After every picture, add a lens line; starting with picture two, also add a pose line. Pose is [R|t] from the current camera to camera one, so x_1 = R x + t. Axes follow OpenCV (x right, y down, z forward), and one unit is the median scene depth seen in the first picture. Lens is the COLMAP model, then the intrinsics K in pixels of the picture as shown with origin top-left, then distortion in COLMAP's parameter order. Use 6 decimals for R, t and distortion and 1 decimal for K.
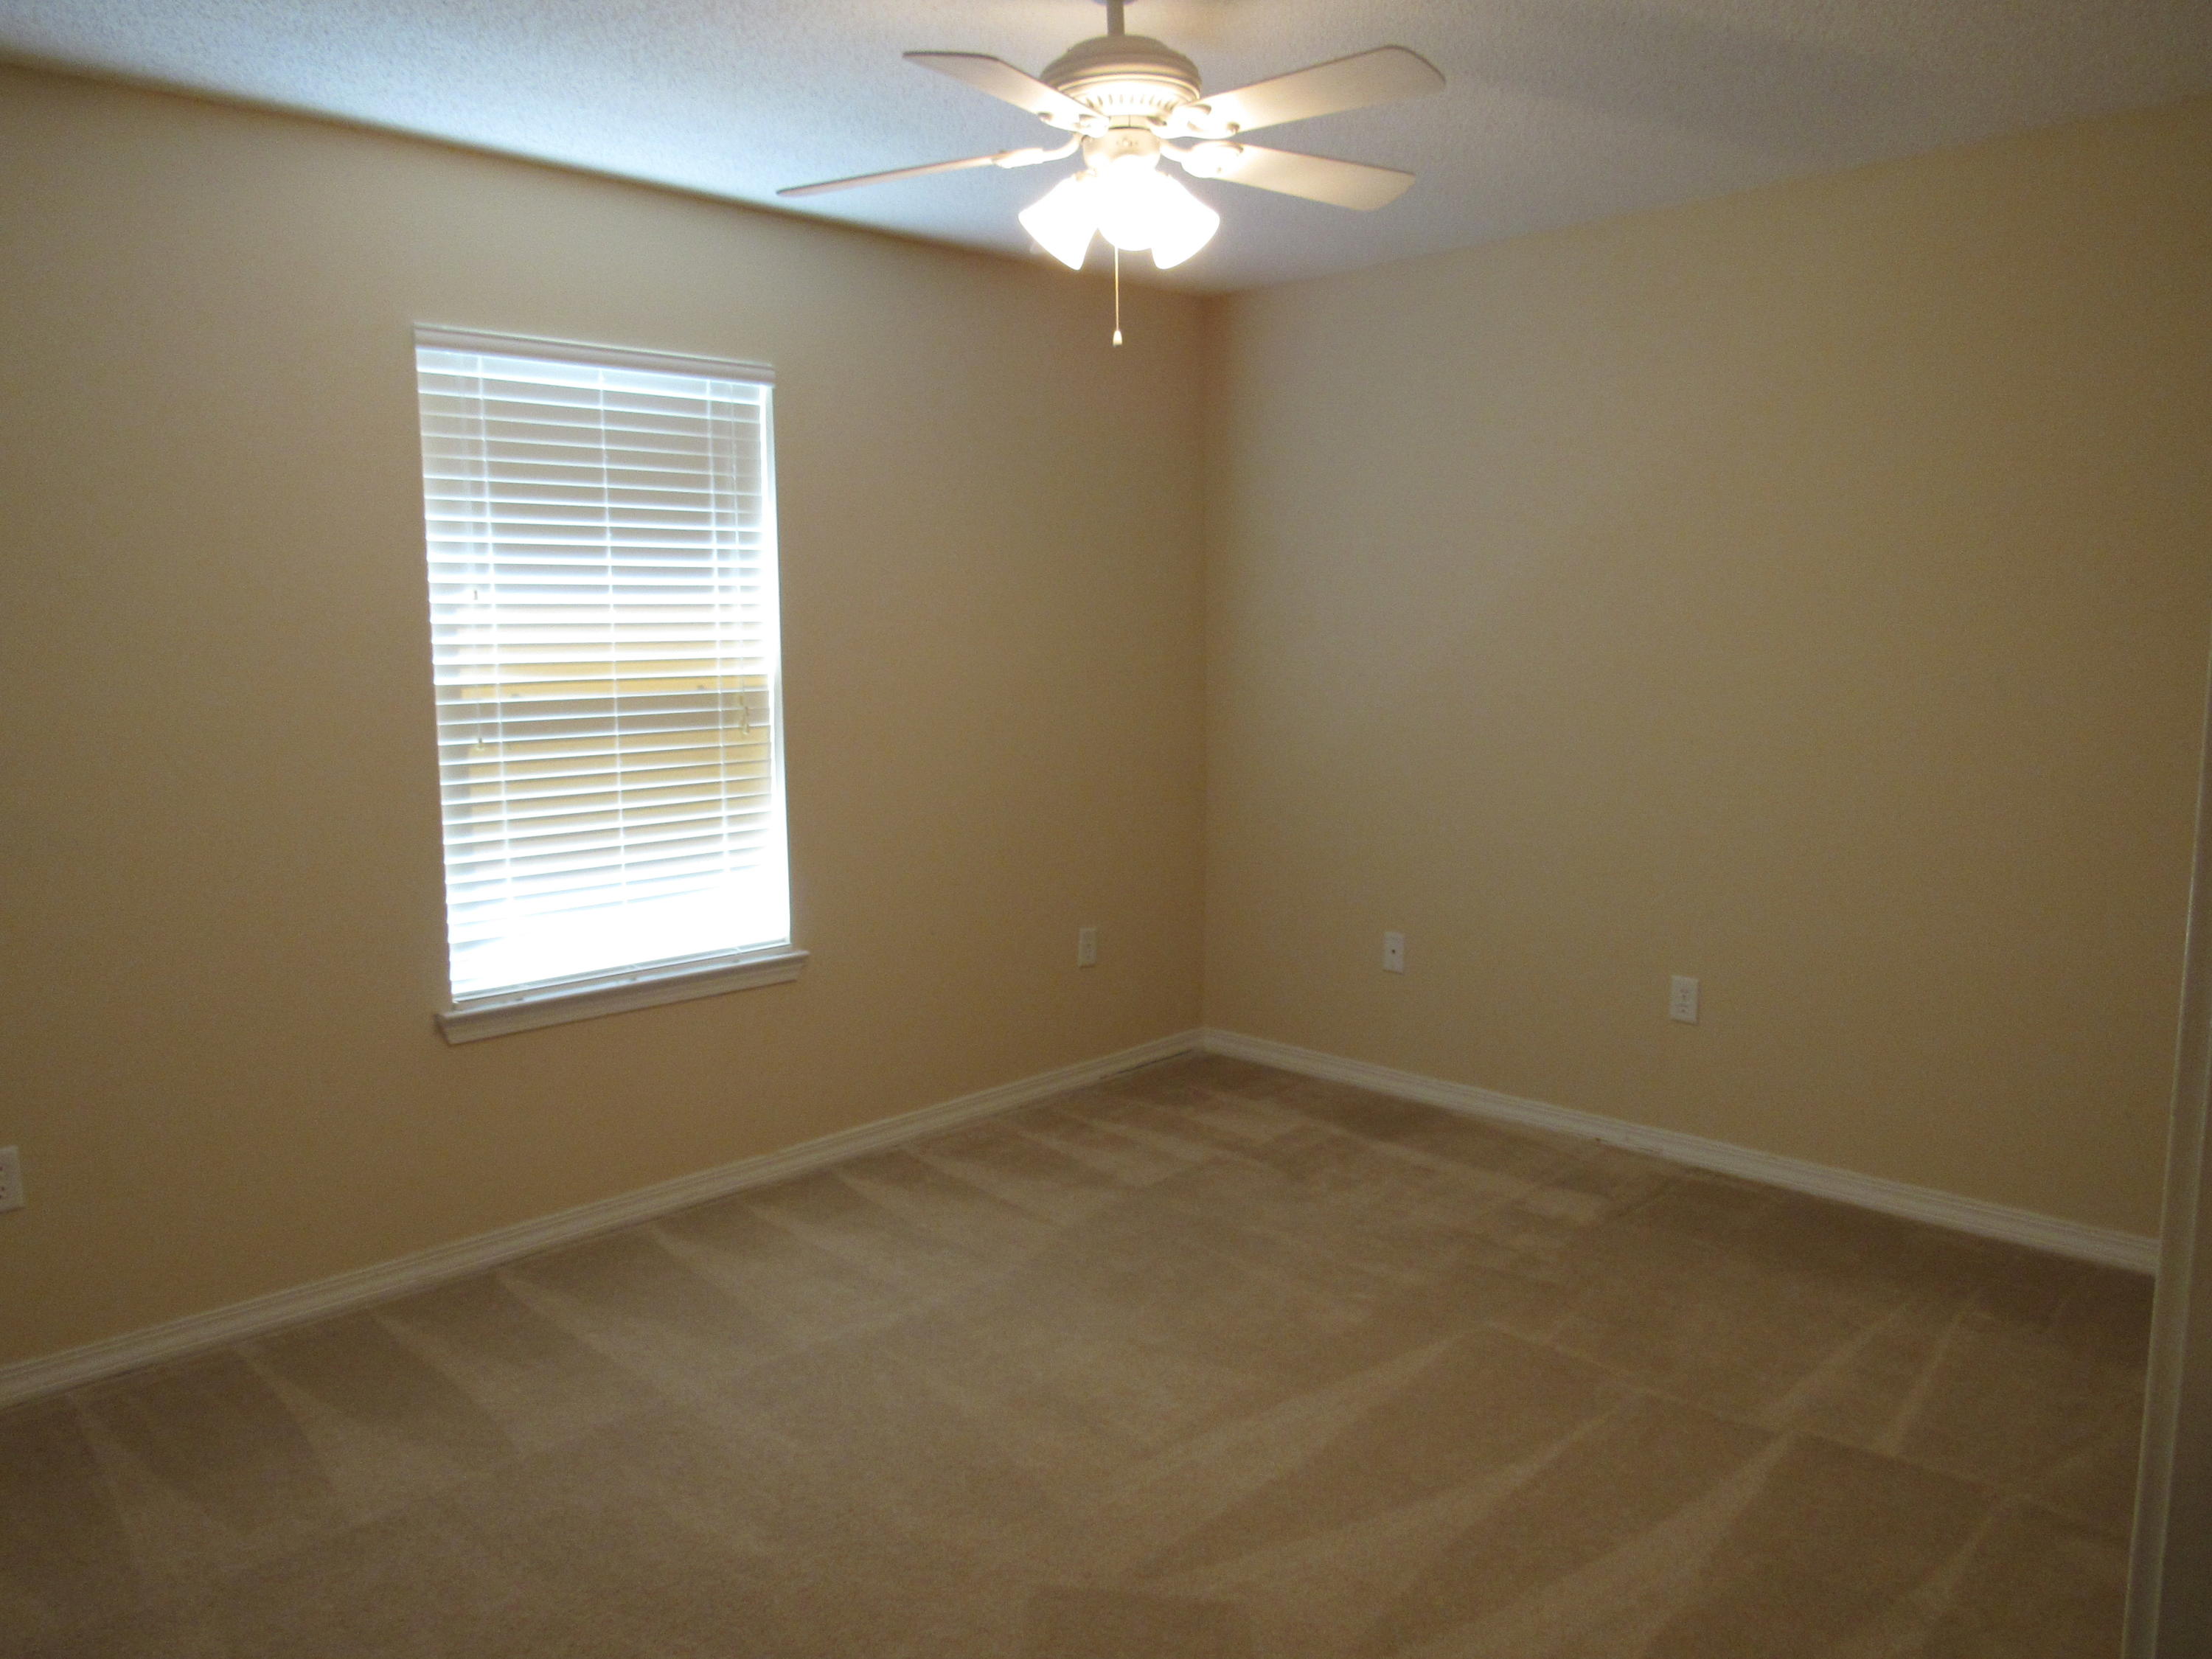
lens RADIAL K [[1594.5, 0, 1101.8], [0, 1594.5, 826.1], [0, 0, 1]] dist [-0.012626, -0.018171]
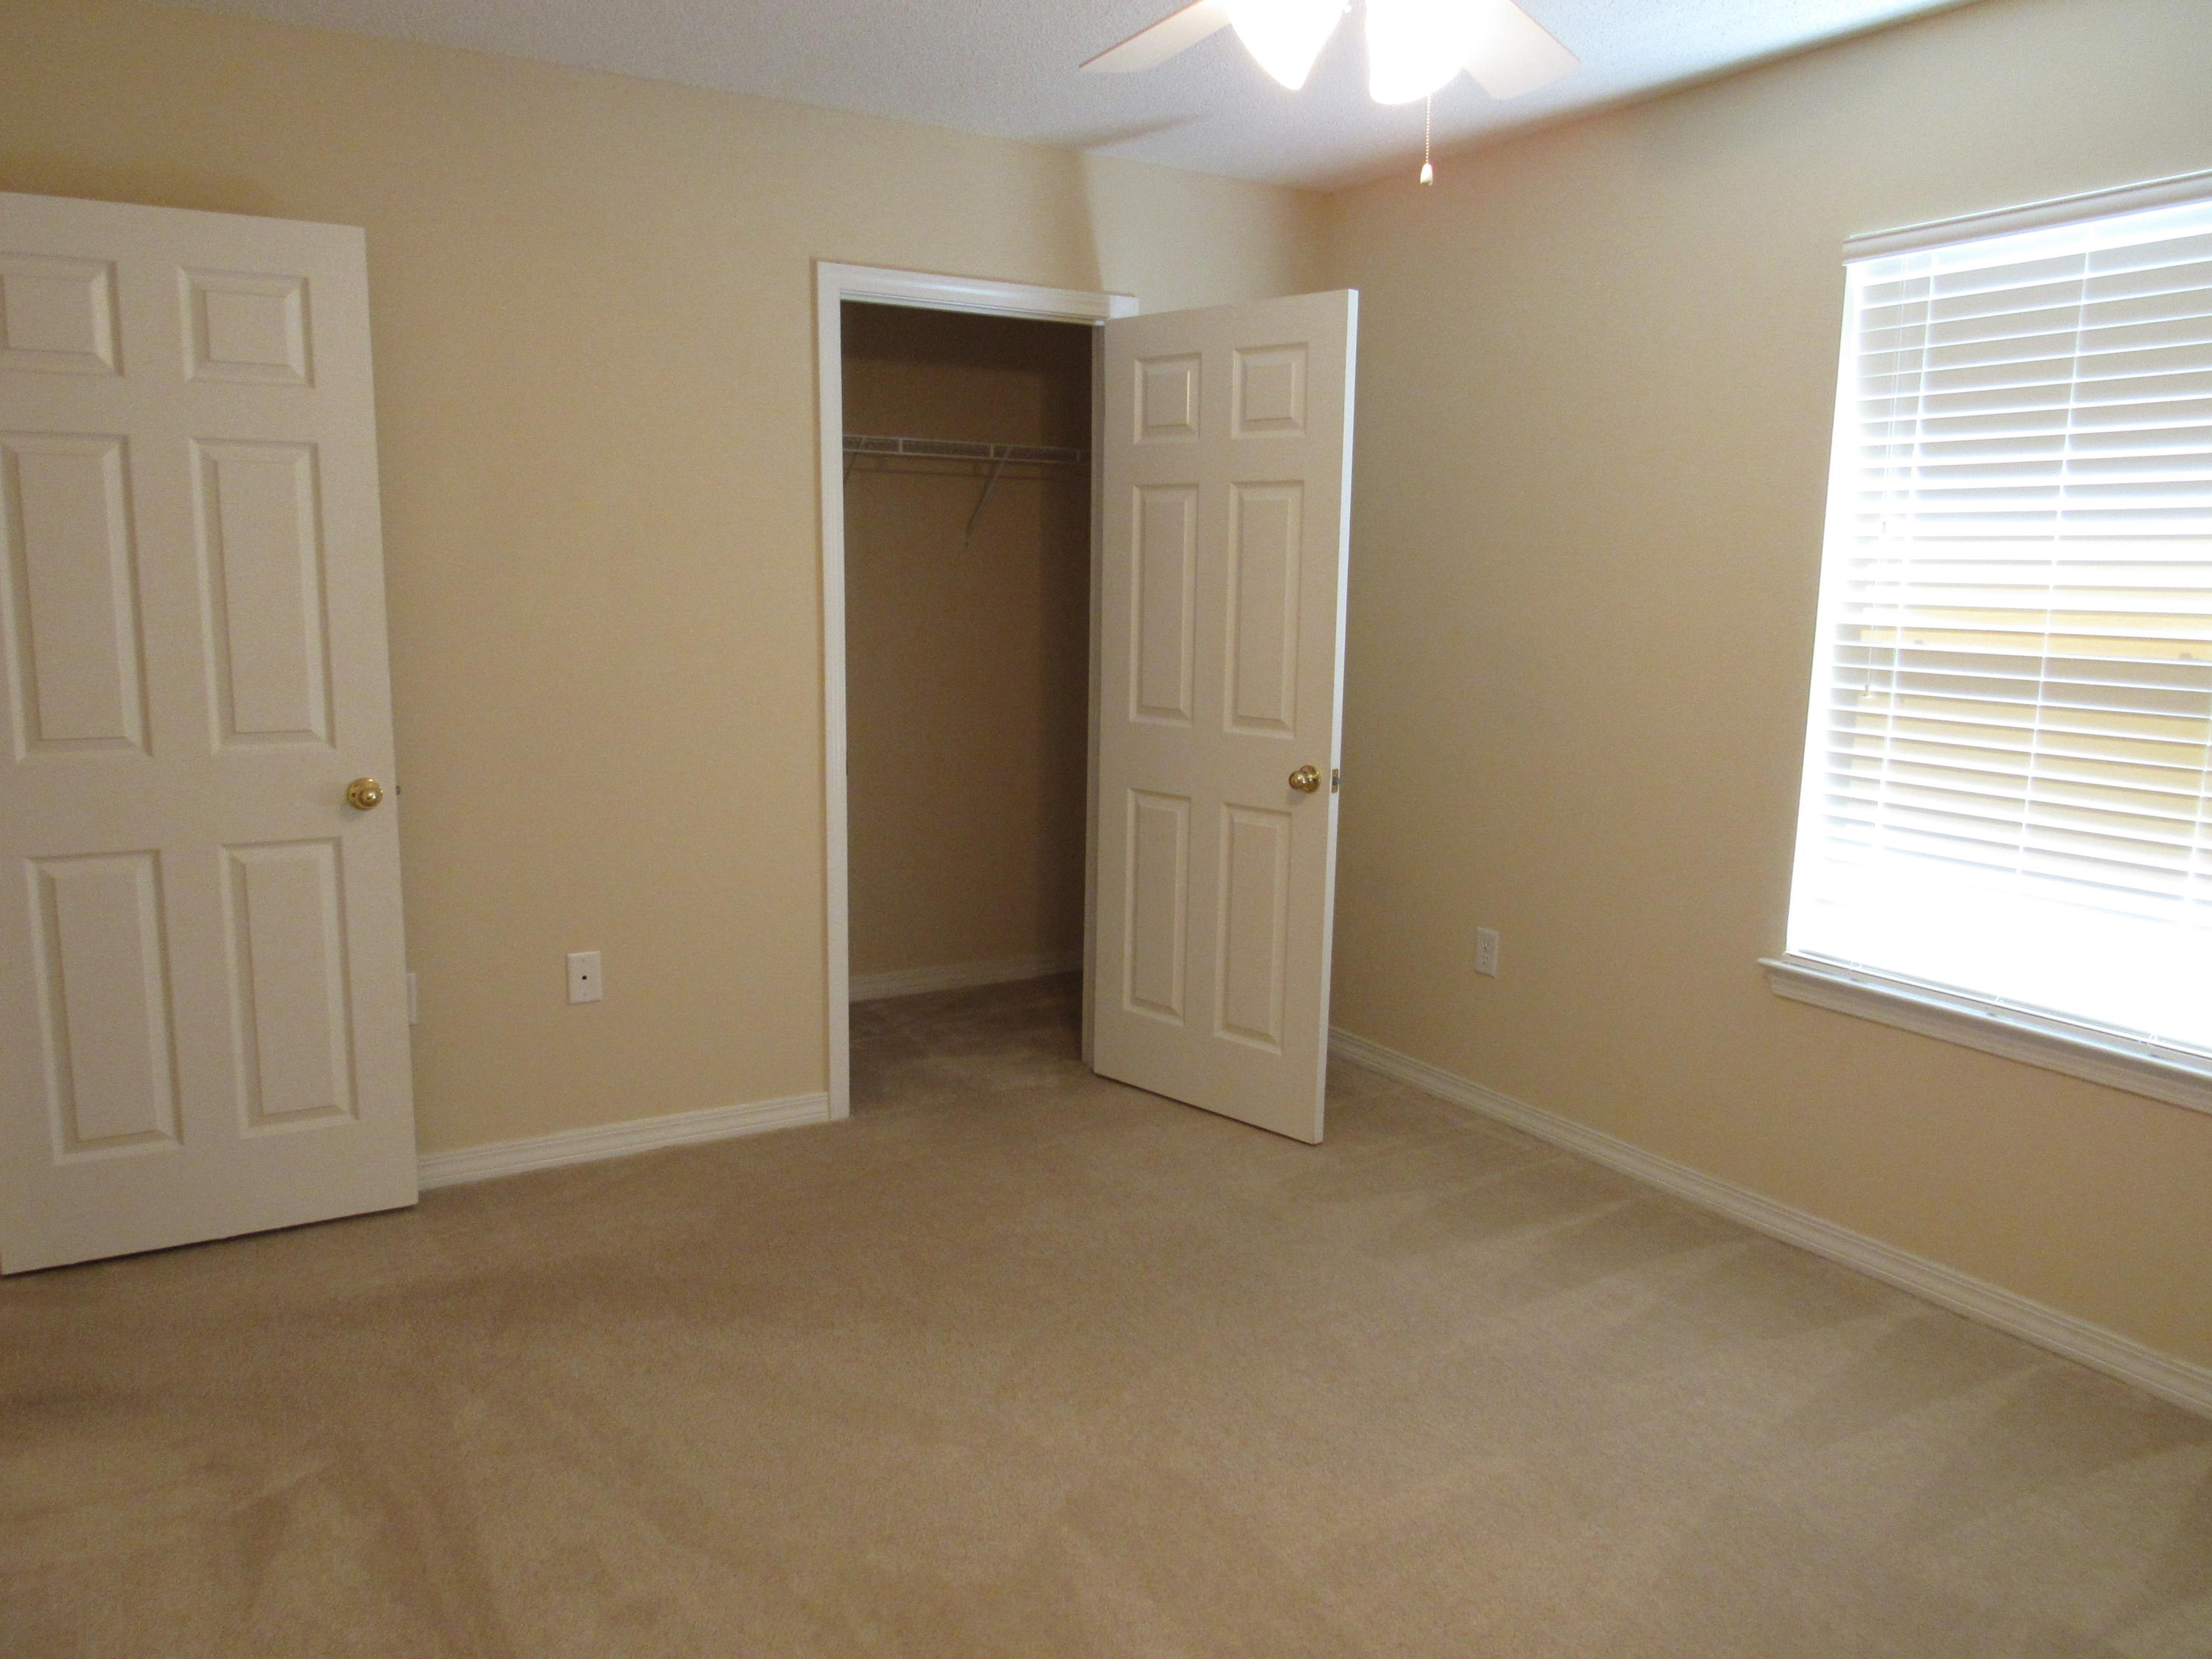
lens RADIAL K [[1594.5, 0, 1101.5], [0, 1594.5, 840.9], [0, 0, 1]] dist [-0.012626, -0.018171]
pose [[-0.219016, 0.158657, -0.962736, 0.577621], [-0.151759, 0.969145, 0.194237, -0.077138], [0.963847, 0.188645, -0.188181, 0.753847]]
